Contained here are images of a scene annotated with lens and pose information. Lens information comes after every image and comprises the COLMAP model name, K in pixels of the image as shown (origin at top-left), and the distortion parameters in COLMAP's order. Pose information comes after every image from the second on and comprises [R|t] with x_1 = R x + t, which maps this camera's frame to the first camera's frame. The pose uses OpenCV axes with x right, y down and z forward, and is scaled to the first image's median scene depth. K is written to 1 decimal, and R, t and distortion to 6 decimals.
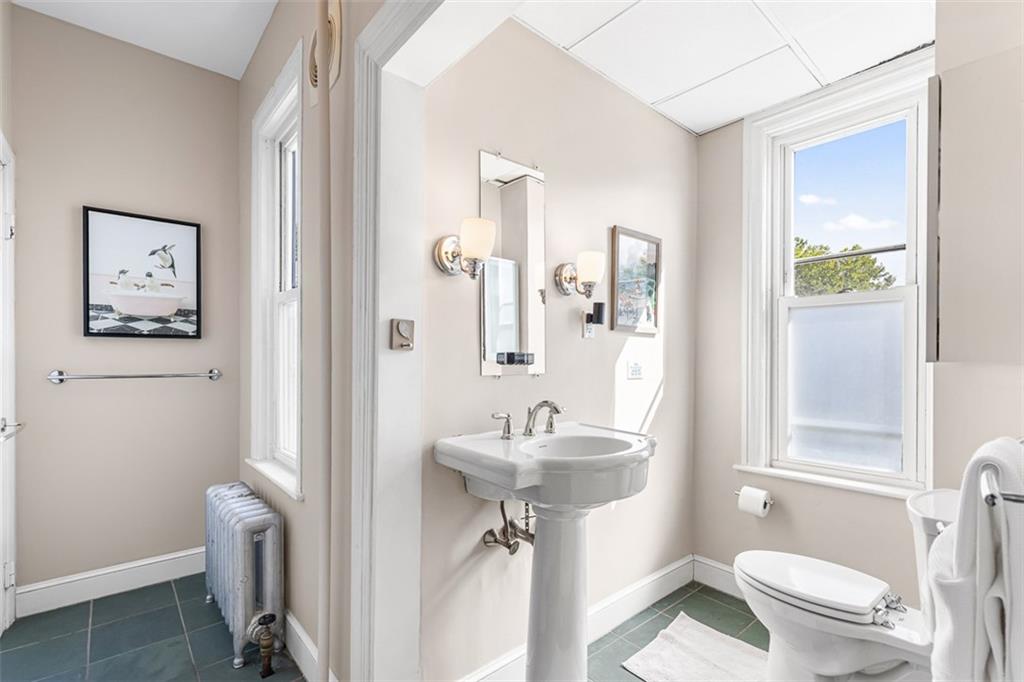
lens RADIAL K [[466.1, 0, 496.3], [0, 466.1, 355.2], [0, 0, 1]] dist [0.013061, -0.003209]
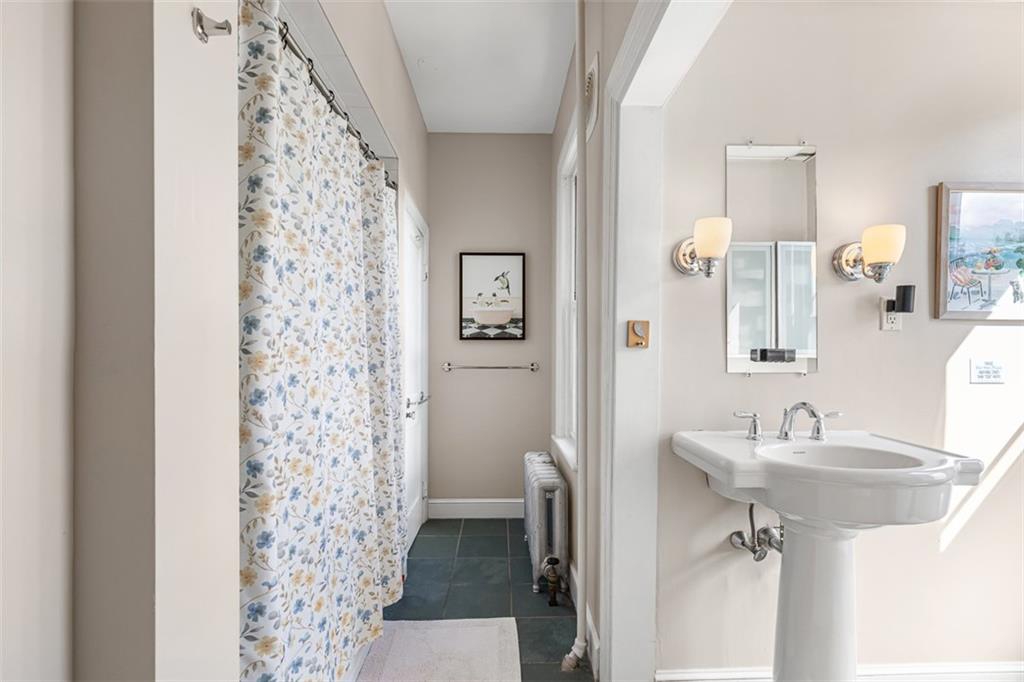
lens RADIAL K [[466.1, 0, 518.5], [0, 466.1, 347.5], [0, 0, 1]] dist [0.013061, -0.003209]
pose [[0.783523, -0.009132, -0.621296, 0.216053], [0.003960, 0.999945, -0.009703, -0.001560], [0.621350, 0.005143, 0.783516, -0.047190]]
